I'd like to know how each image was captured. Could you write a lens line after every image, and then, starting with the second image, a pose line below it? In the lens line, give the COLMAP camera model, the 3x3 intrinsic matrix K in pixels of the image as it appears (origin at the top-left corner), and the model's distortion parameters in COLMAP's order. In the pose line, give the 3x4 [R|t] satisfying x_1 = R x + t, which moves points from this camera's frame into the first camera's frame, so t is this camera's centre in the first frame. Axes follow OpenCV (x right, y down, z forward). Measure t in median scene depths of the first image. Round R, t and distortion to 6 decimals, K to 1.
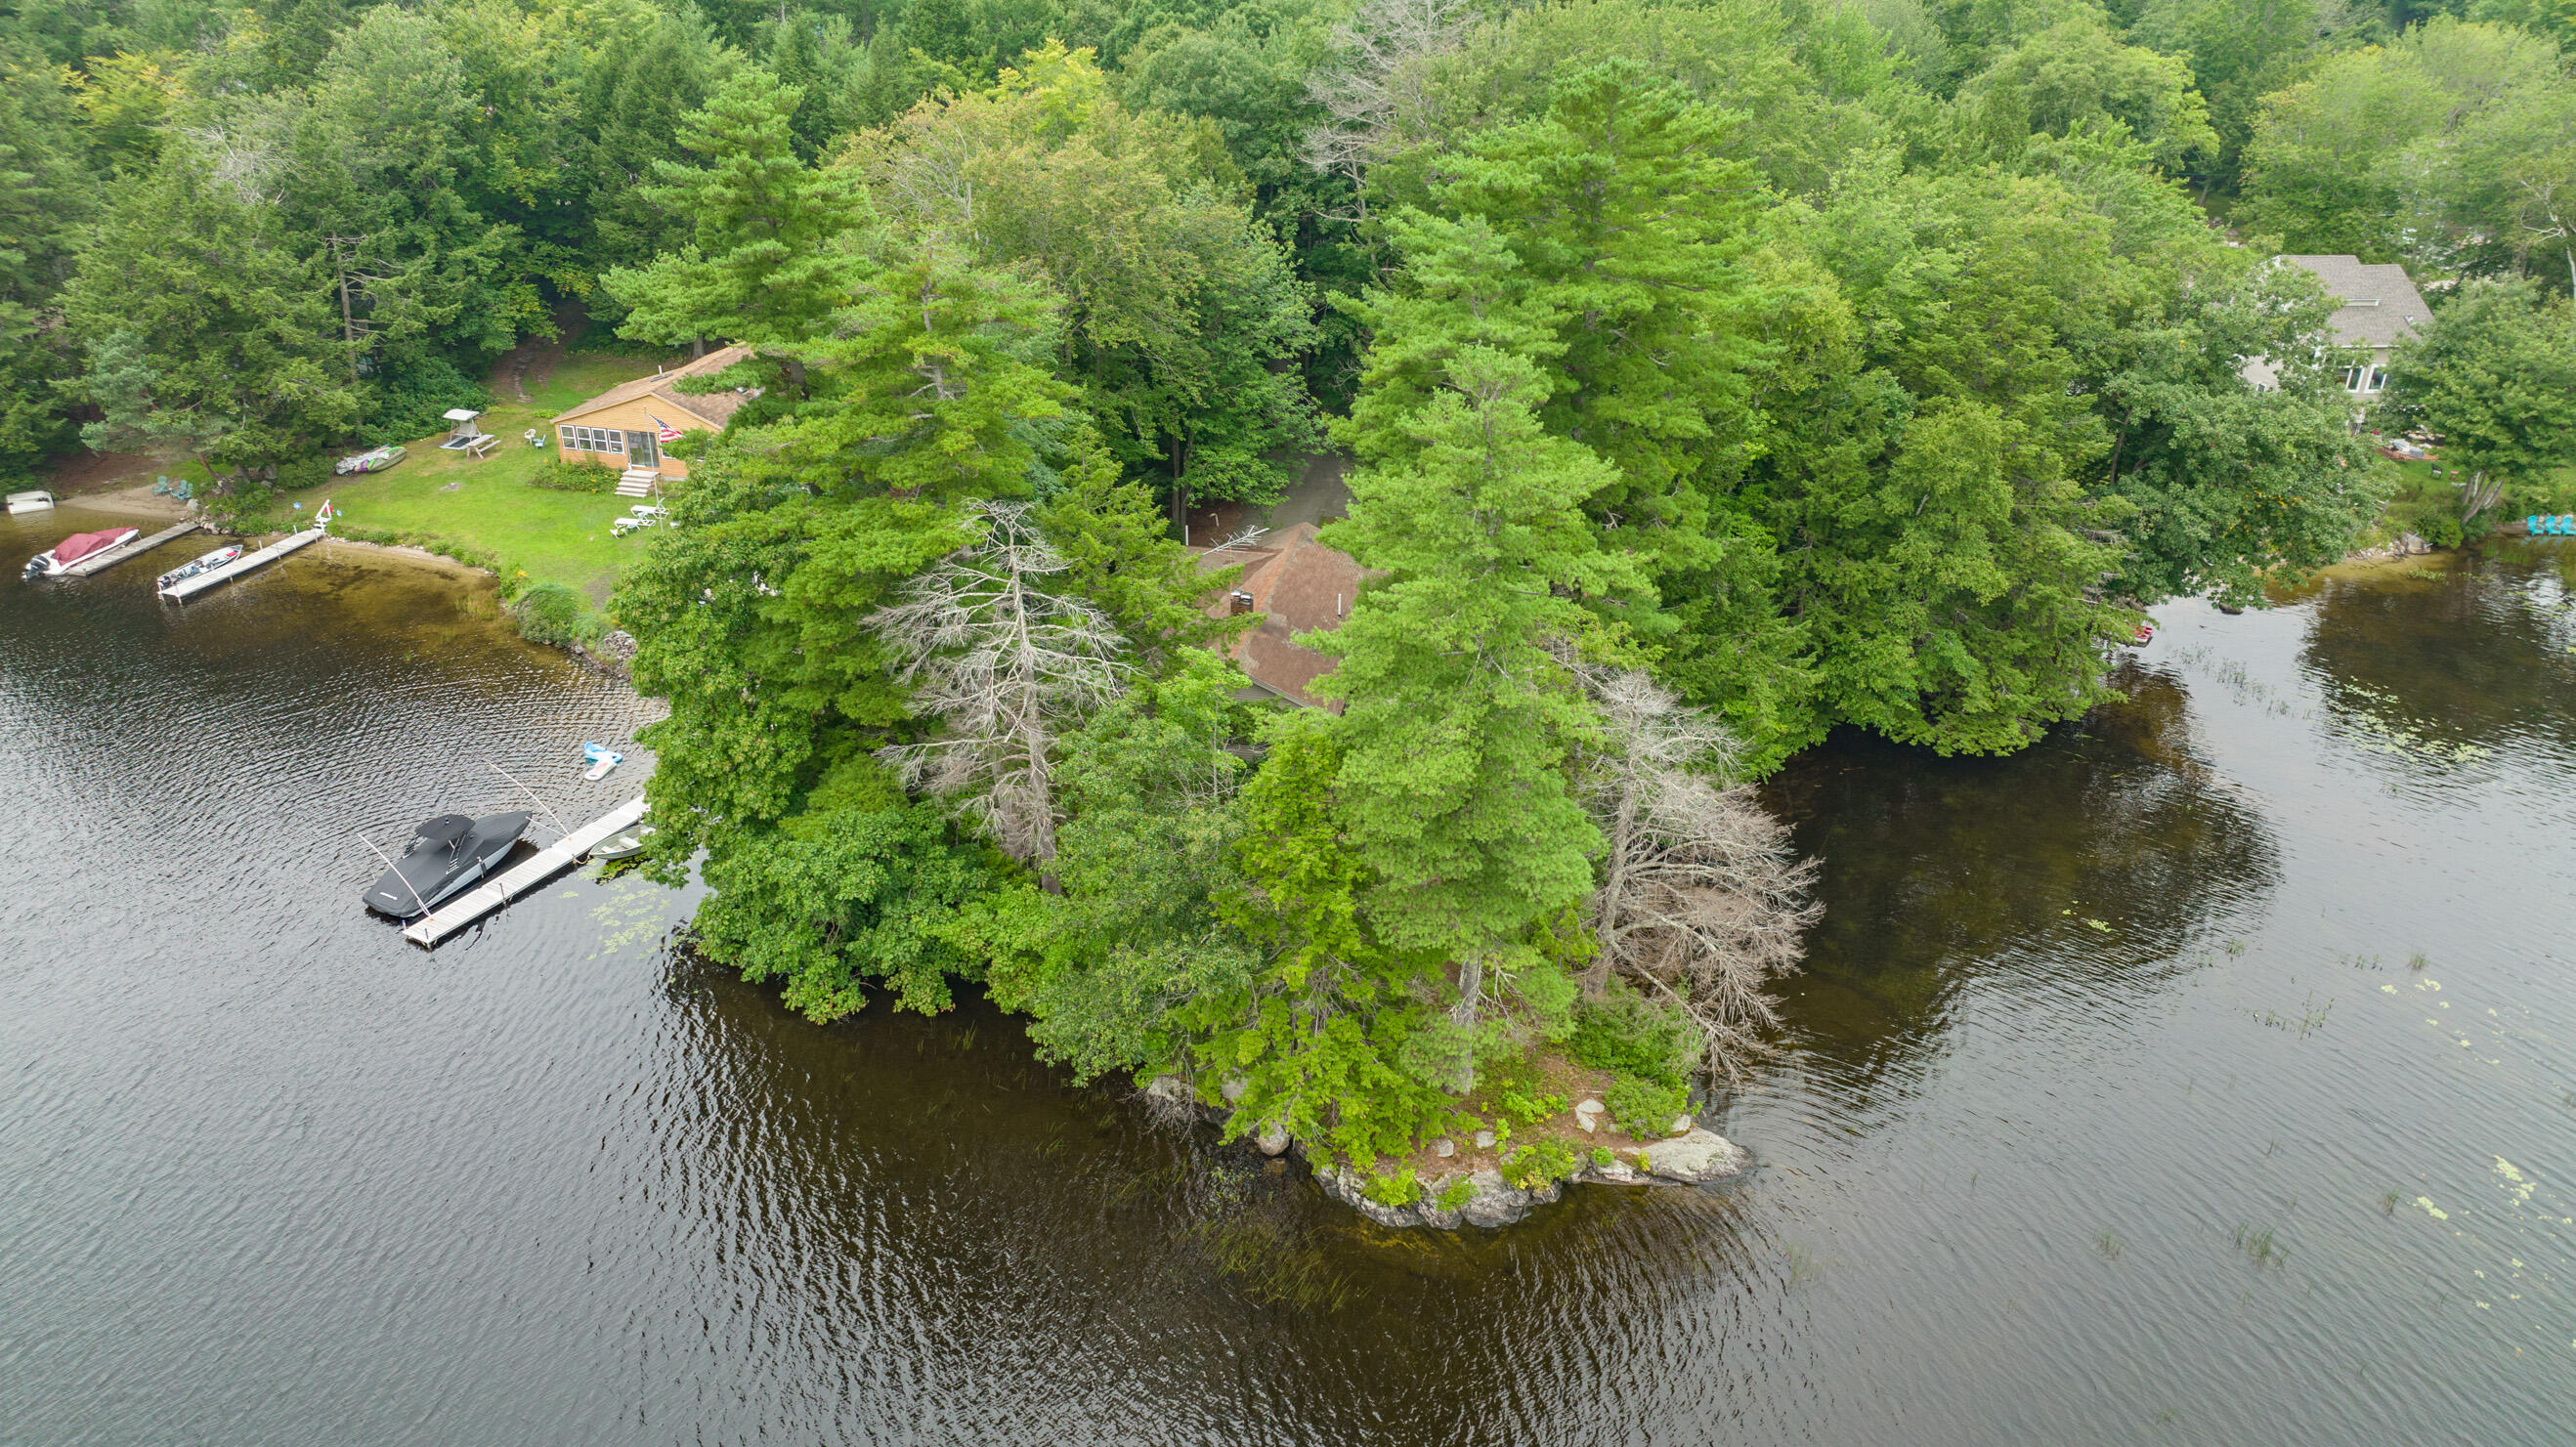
lens RADIAL K [[1833.9, 0, 1272.5], [0, 1833.9, 704.9], [0, 0, 1]] dist [-0.031765, 0.029659]
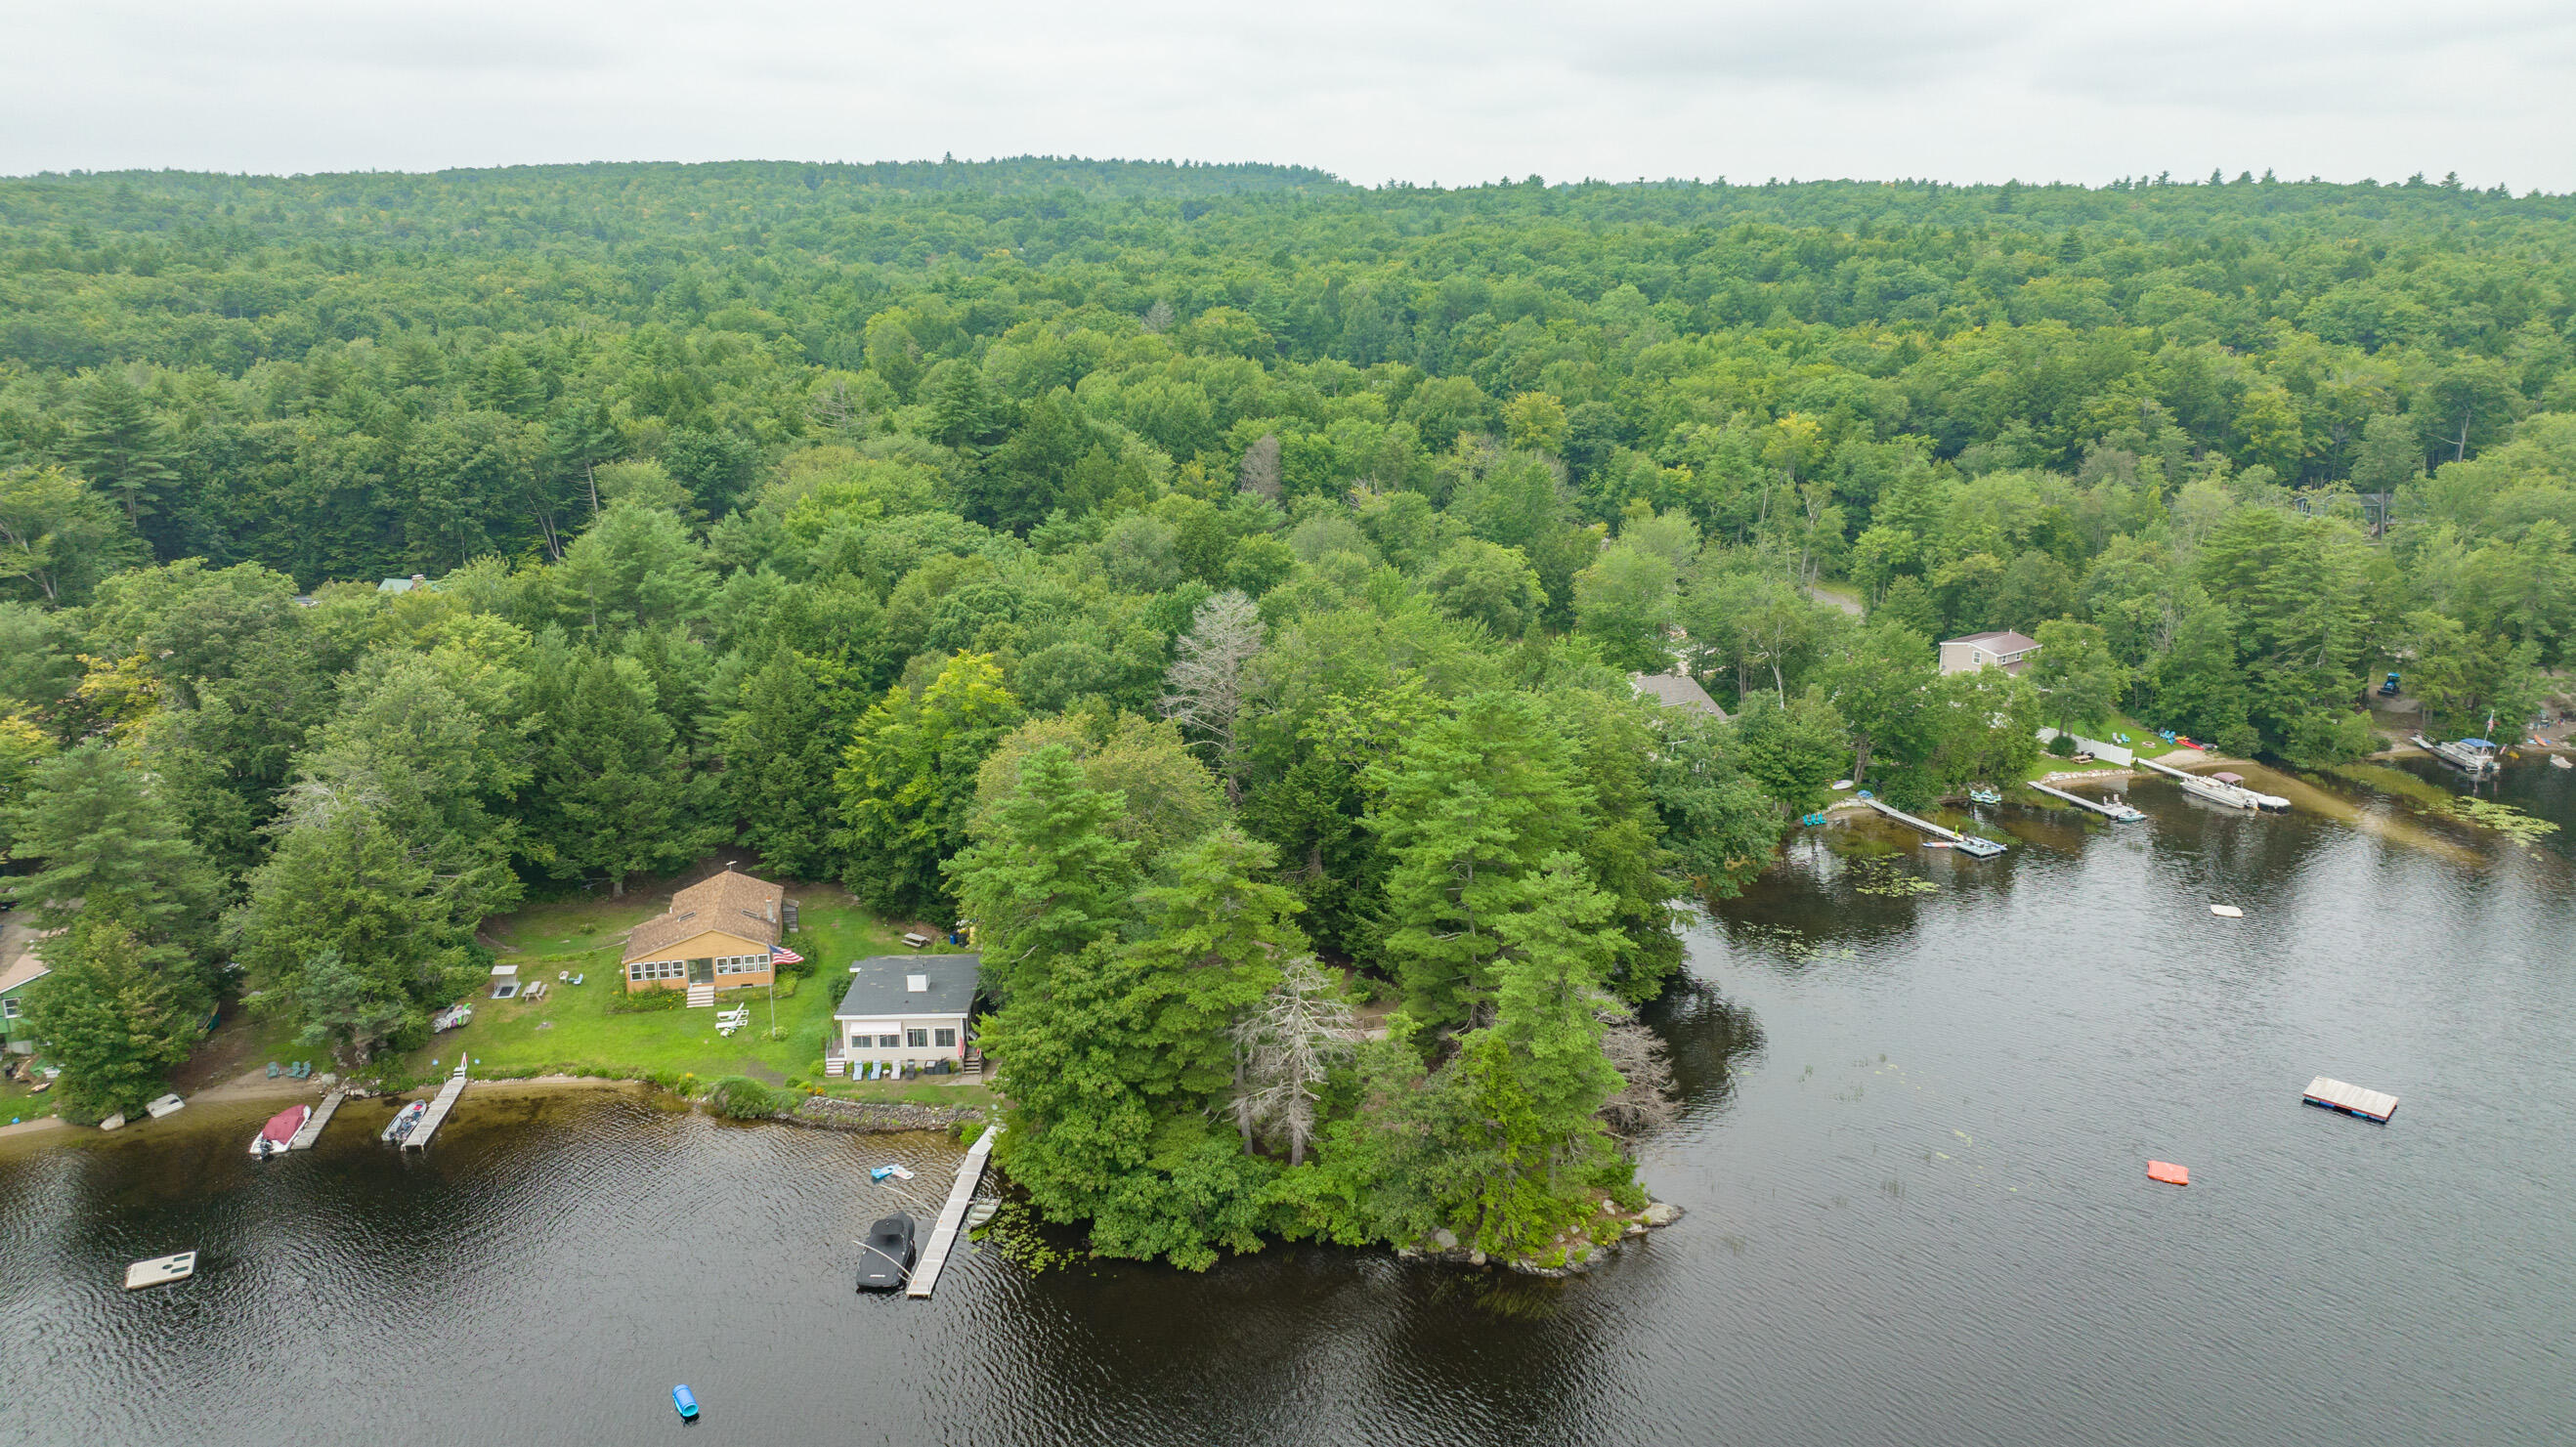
lens RADIAL K [[1833.9, 0, 1288.8], [0, 1833.9, 679.3], [0, 0, 1]] dist [-0.031765, 0.029659]
pose [[0.899954, -0.112228, 0.421293, -0.704789], [0.197507, 0.966406, -0.164469, -0.057222], [-0.388682, 0.231223, 0.891887, -0.599168]]
